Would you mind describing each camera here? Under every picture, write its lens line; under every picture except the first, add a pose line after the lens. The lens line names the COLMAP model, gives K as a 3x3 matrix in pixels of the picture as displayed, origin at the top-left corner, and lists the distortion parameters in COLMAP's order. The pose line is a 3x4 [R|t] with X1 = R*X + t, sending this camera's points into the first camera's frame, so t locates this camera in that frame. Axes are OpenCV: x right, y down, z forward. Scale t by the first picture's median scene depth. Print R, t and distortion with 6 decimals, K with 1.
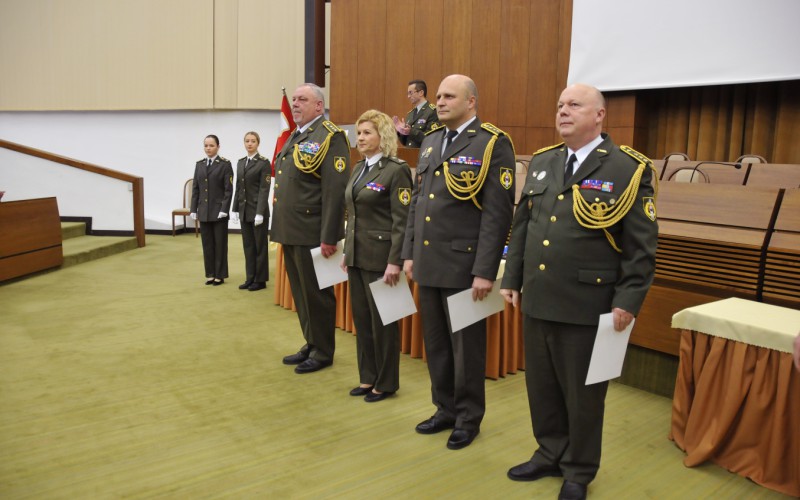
lens RADIAL K [[628.1, 0, 412.6], [0, 628.1, 242.4], [0, 0, 1]] dist [-0.149330, 0.106697]
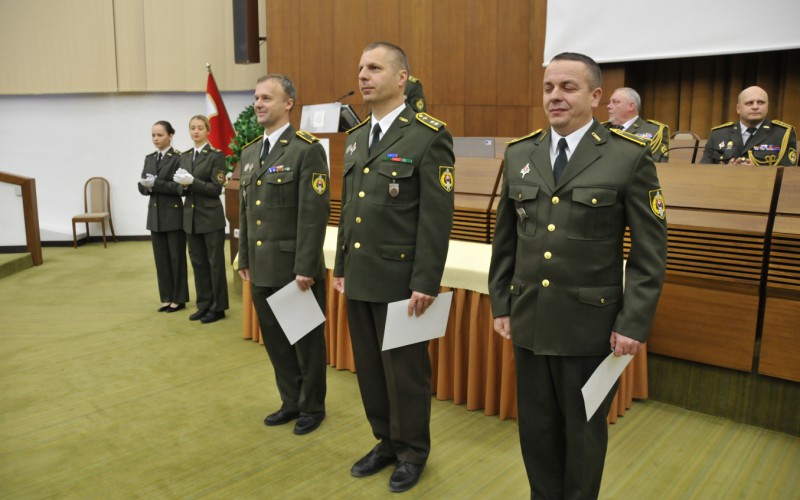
lens RADIAL K [[628.1, 0, 399.9], [0, 628.1, 244.2], [0, 0, 1]] dist [-0.149330, 0.106697]
pose [[0.986053, -0.050523, 0.158579, -0.104899], [0.046295, 0.998470, 0.030247, -0.023279], [-0.159864, -0.022483, 0.986883, 0.151941]]
